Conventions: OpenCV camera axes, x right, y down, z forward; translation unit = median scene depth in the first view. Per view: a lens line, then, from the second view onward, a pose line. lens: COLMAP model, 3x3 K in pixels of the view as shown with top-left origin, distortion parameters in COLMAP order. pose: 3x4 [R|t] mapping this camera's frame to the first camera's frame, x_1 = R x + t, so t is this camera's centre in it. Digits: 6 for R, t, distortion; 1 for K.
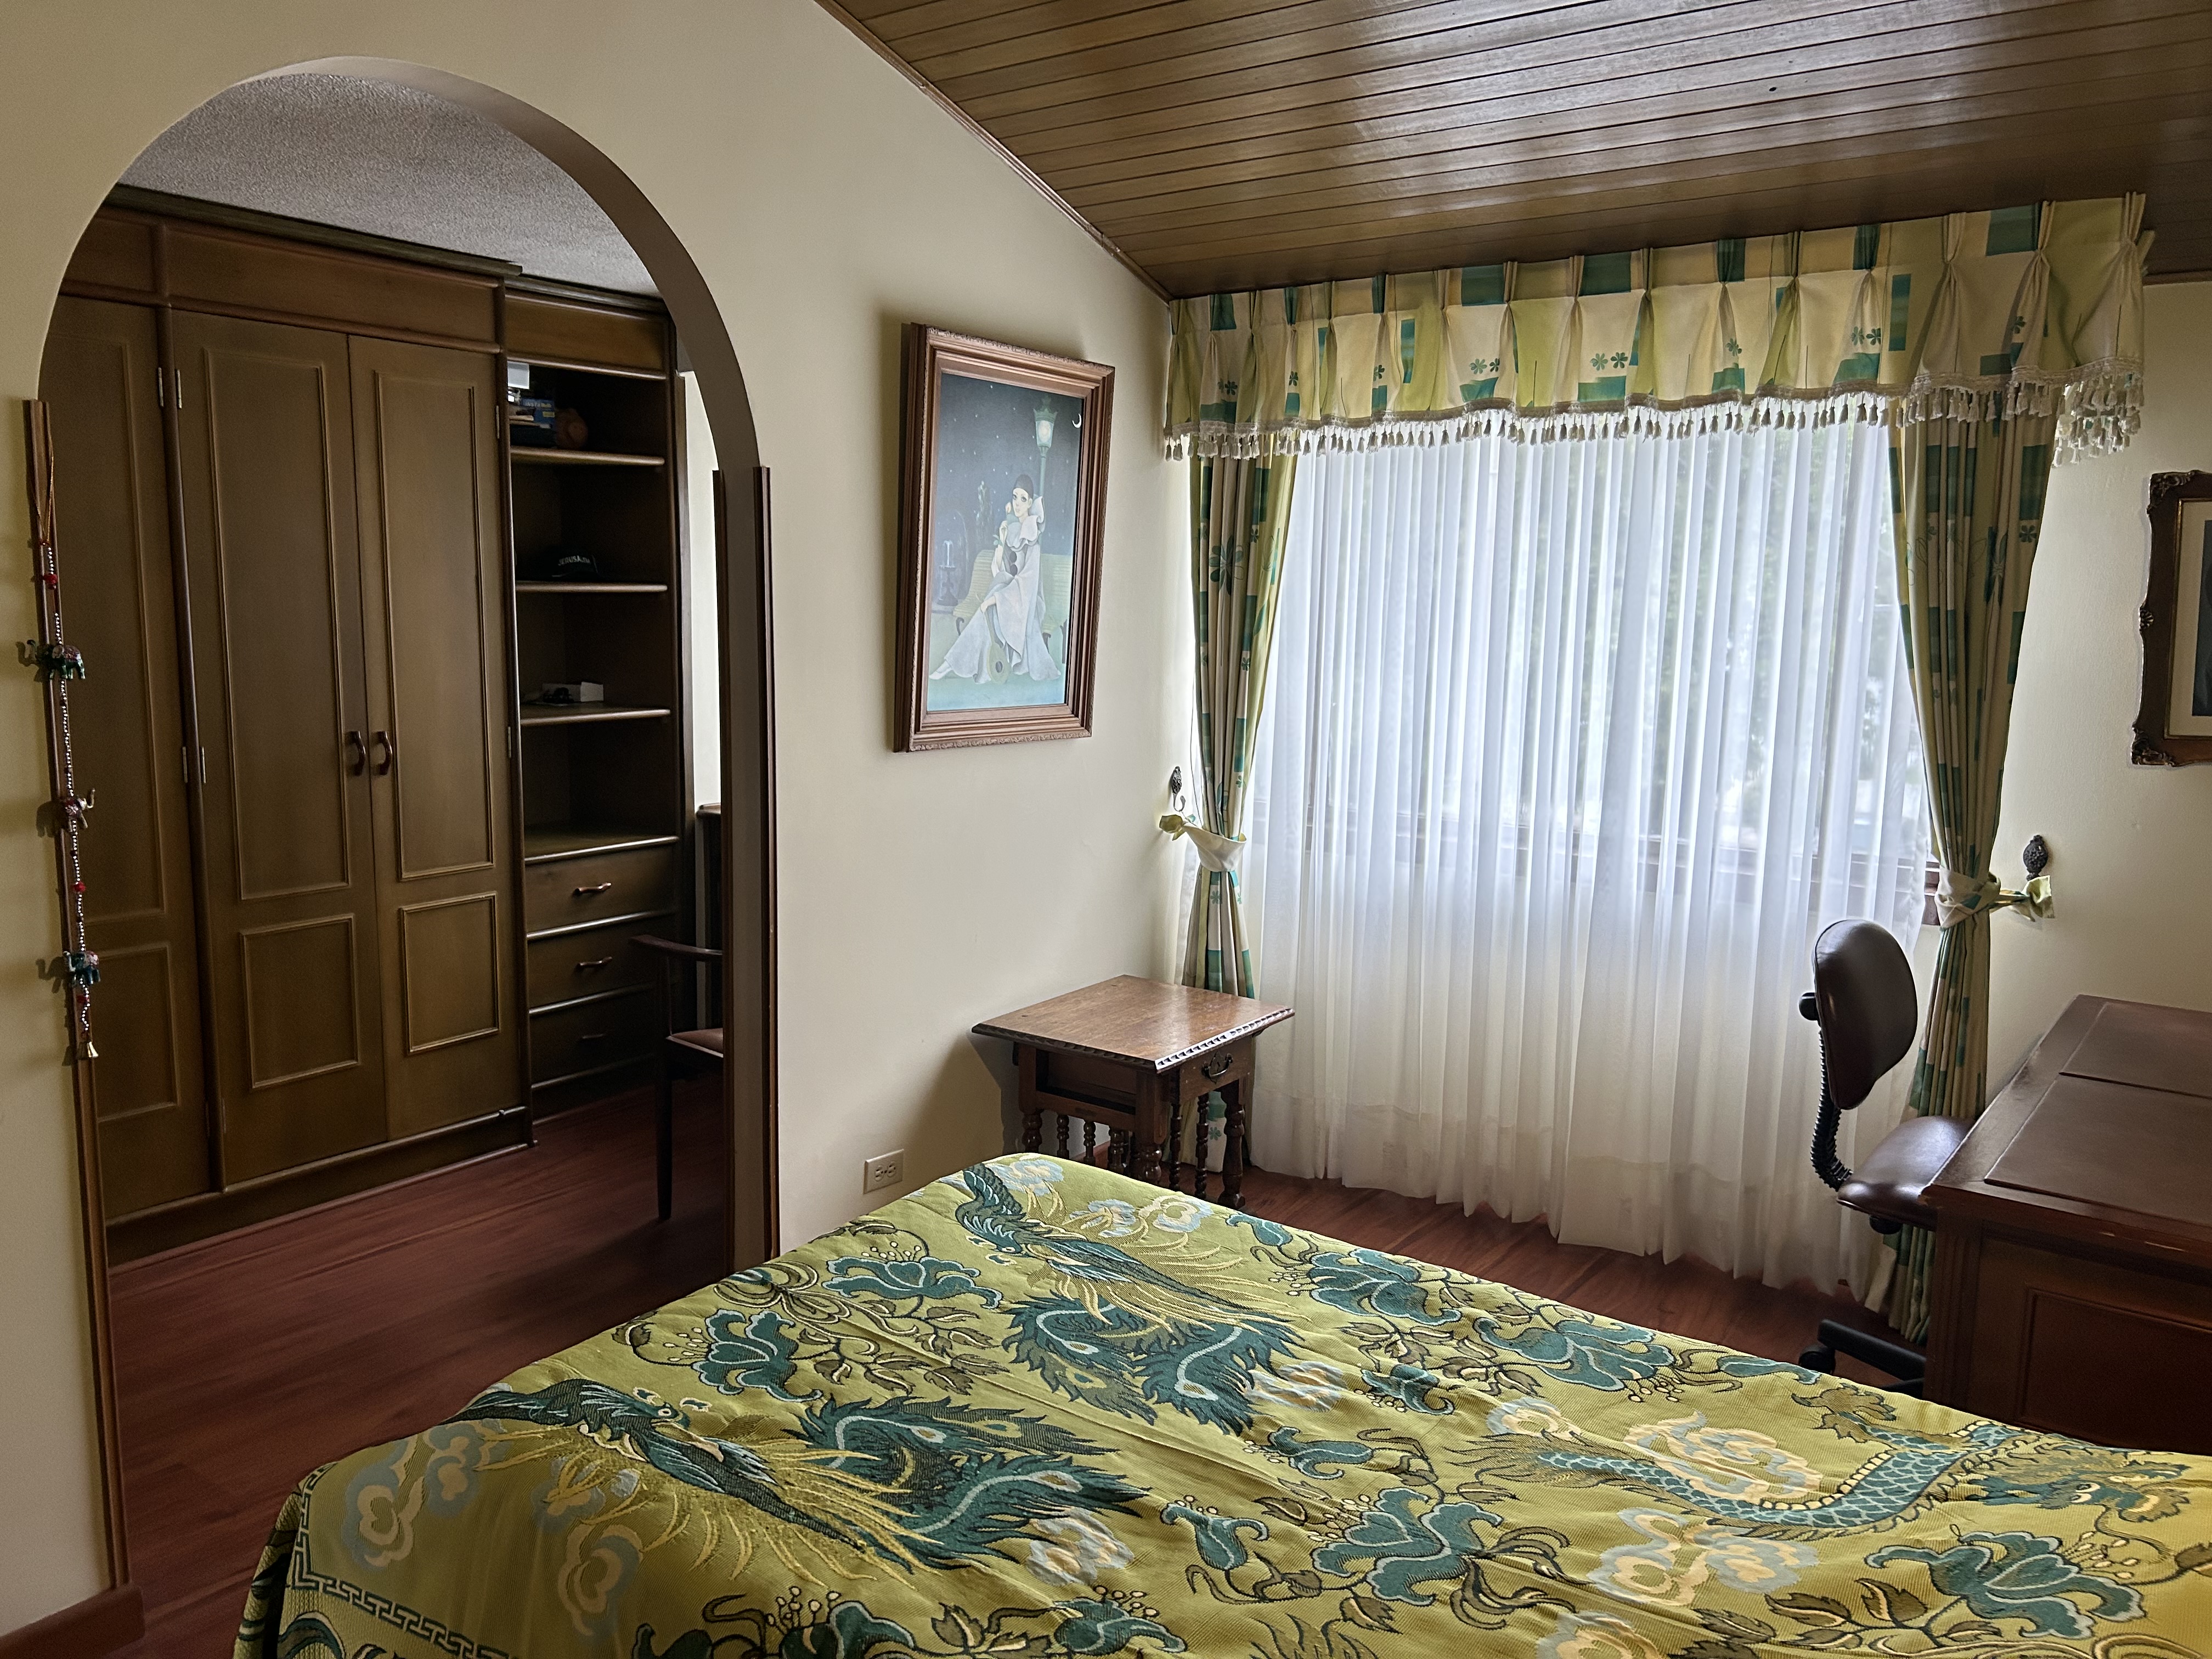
lens RADIAL K [[1642.0, 0, 1106.0], [0, 1642.0, 829.5], [0, 0, 1]] dist [0.028275, -0.054771]
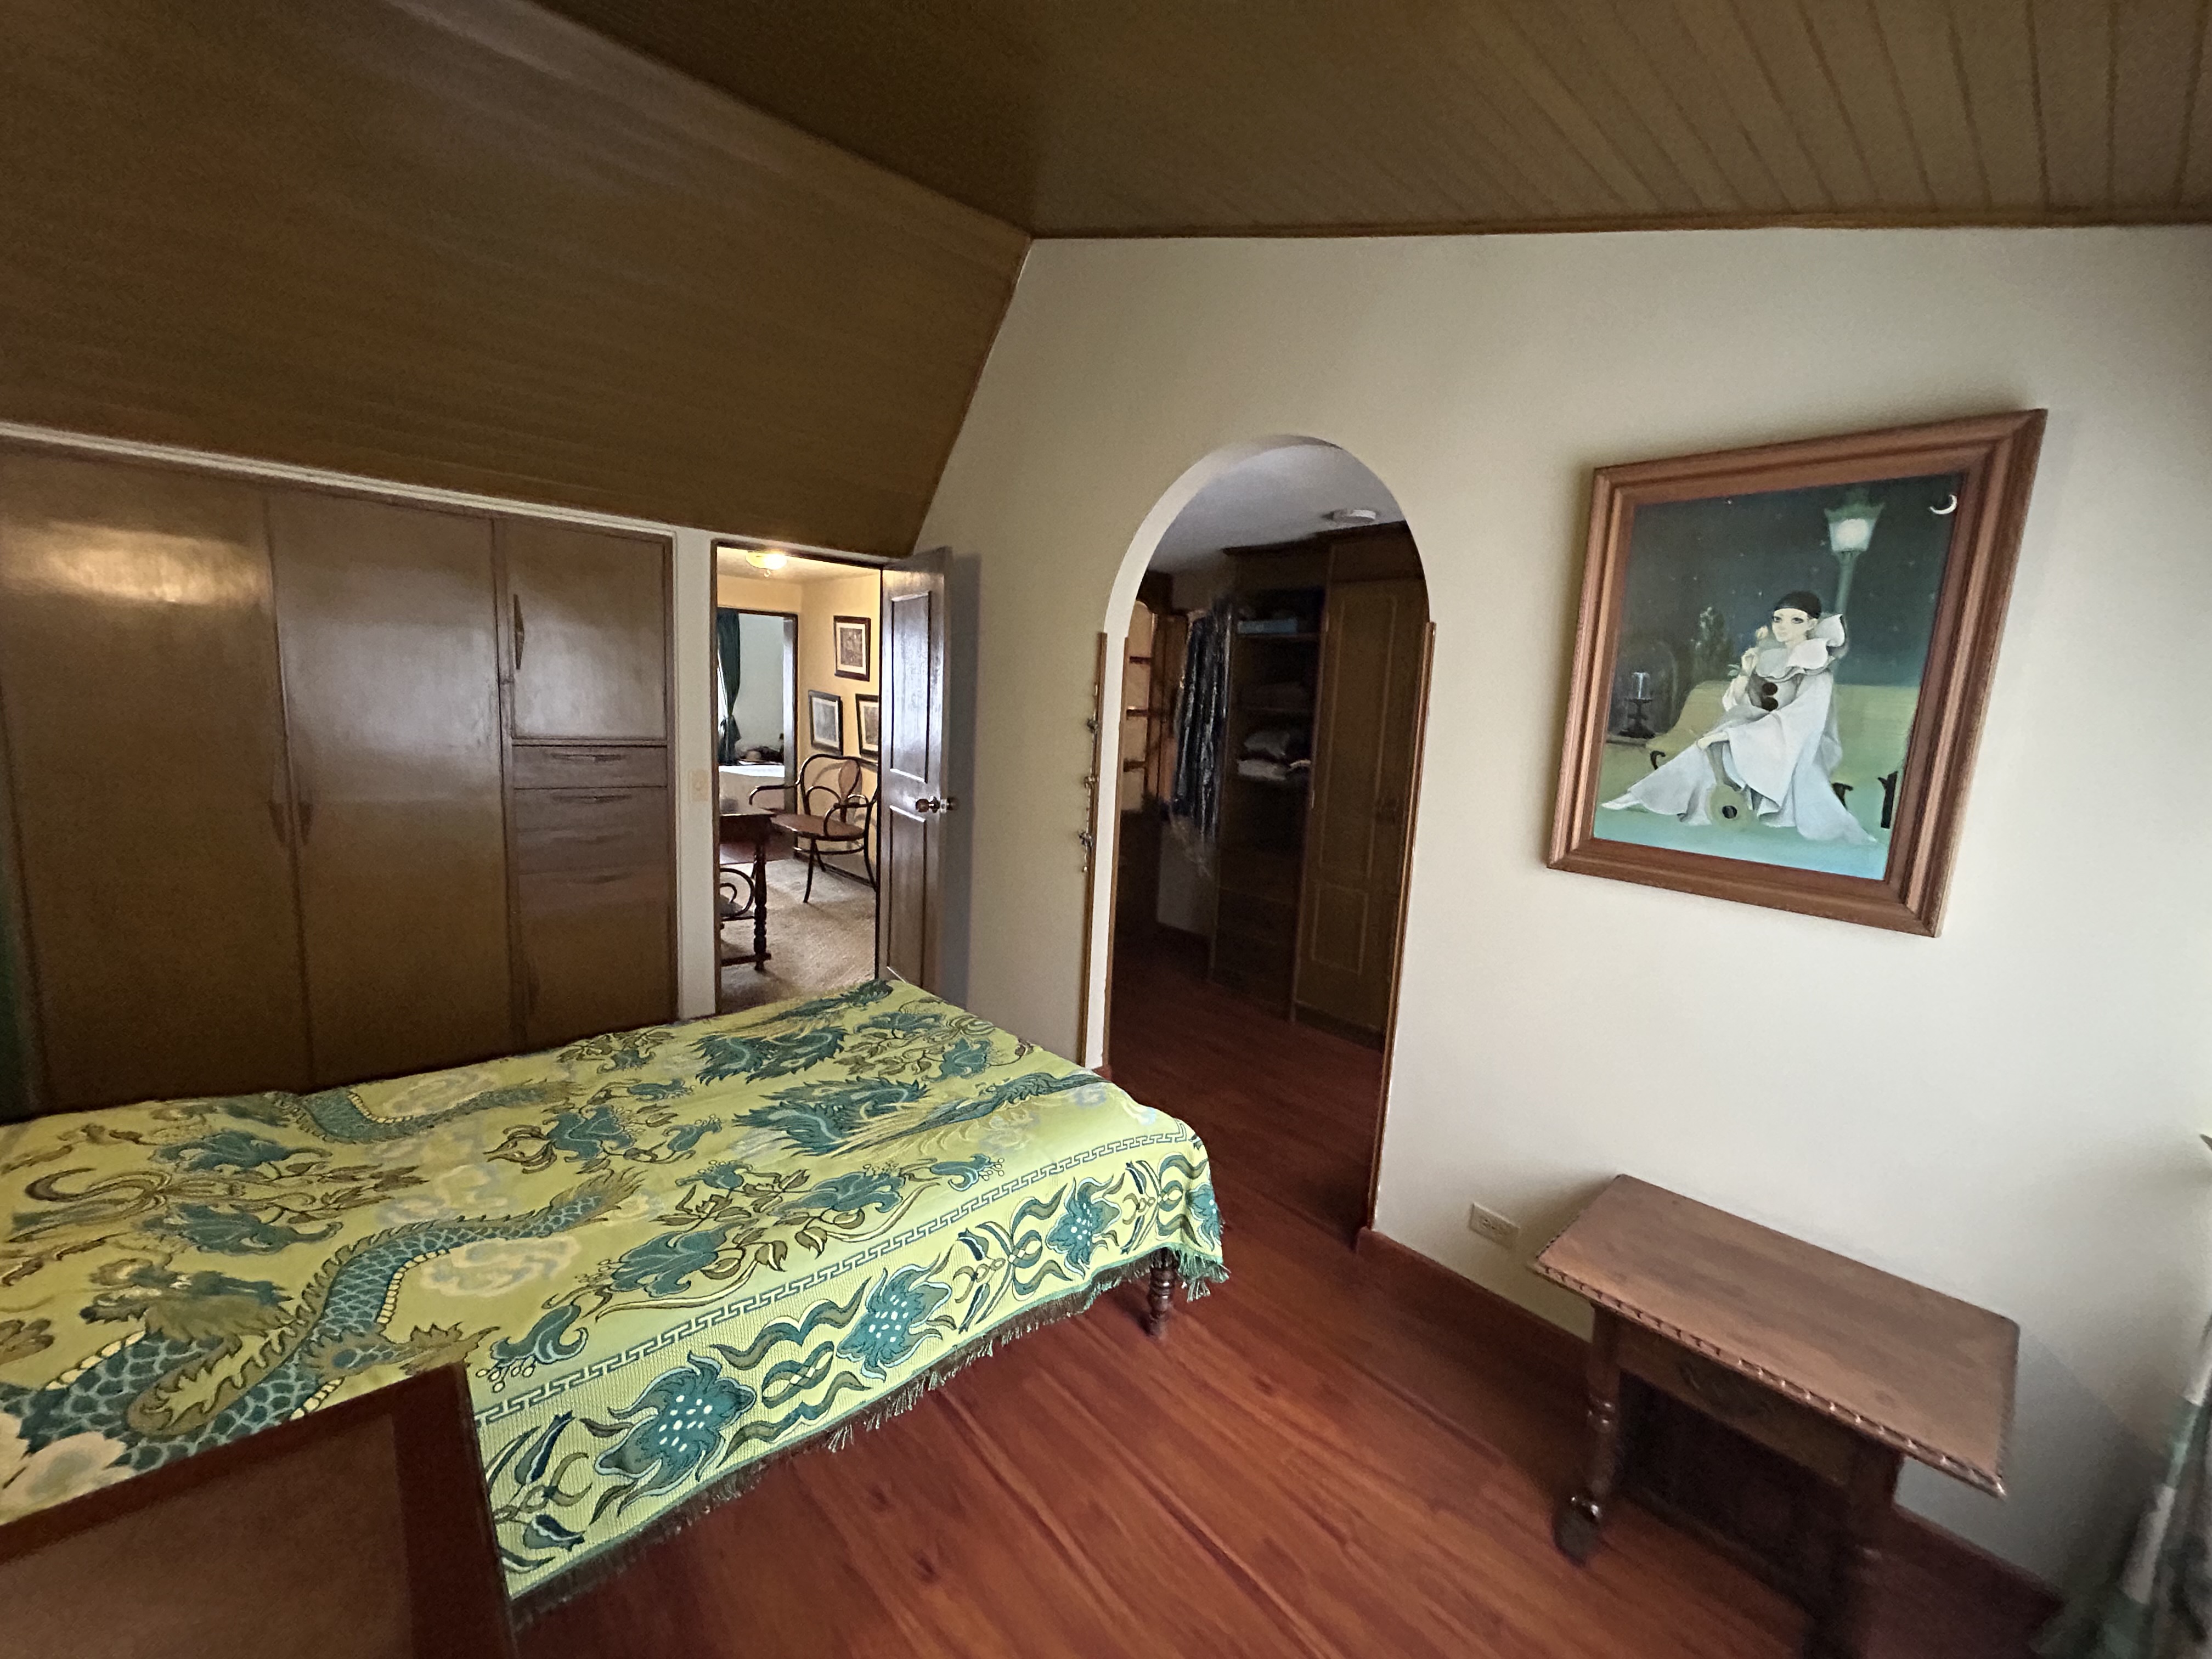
lens RADIAL K [[890.9, 0, 1096.1], [0, 890.9, 827.1], [0, 0, 1]] dist [0.002944, -0.000016]
pose [[-0.211138, 0.116942, -0.970436, 0.858279], [-0.195068, 0.967805, 0.159066, -0.182065], [0.957794, 0.222886, -0.181528, 1.369917]]
